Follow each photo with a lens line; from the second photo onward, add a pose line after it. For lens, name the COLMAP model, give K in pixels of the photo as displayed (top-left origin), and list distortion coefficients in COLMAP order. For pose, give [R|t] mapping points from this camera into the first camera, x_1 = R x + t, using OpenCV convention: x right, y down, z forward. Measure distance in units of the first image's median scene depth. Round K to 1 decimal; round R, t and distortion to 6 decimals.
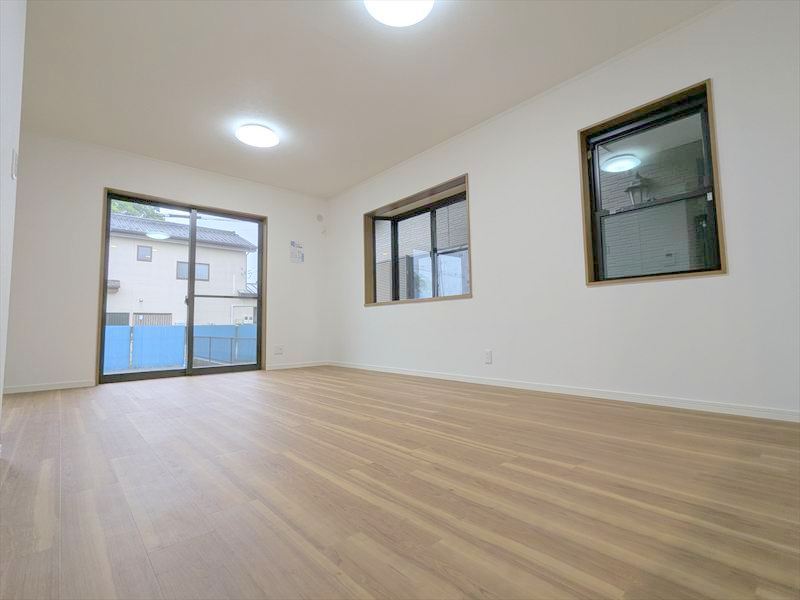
lens RADIAL K [[378.1, 0, 398.5], [0, 378.1, 297.9], [0, 0, 1]] dist [-0.002001, 0.001500]
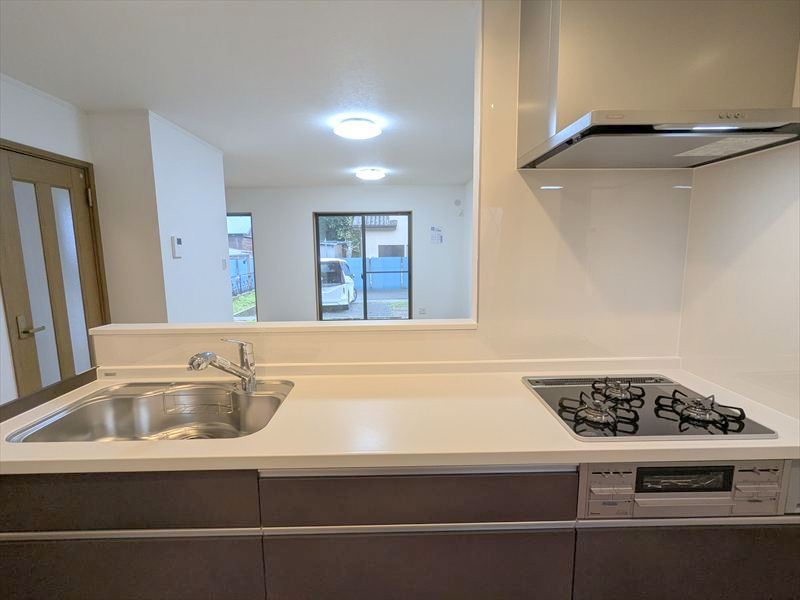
lens RADIAL K [[378.1, 0, 398.5], [0, 378.1, 297.9], [0, 0, 1]] dist [-0.002001, 0.001500]
pose [[0.762335, 0.097077, -0.639861, 0.656858], [0.046770, 0.977837, 0.204076, -0.255907], [0.645491, -0.185501, 0.740899, -0.075836]]
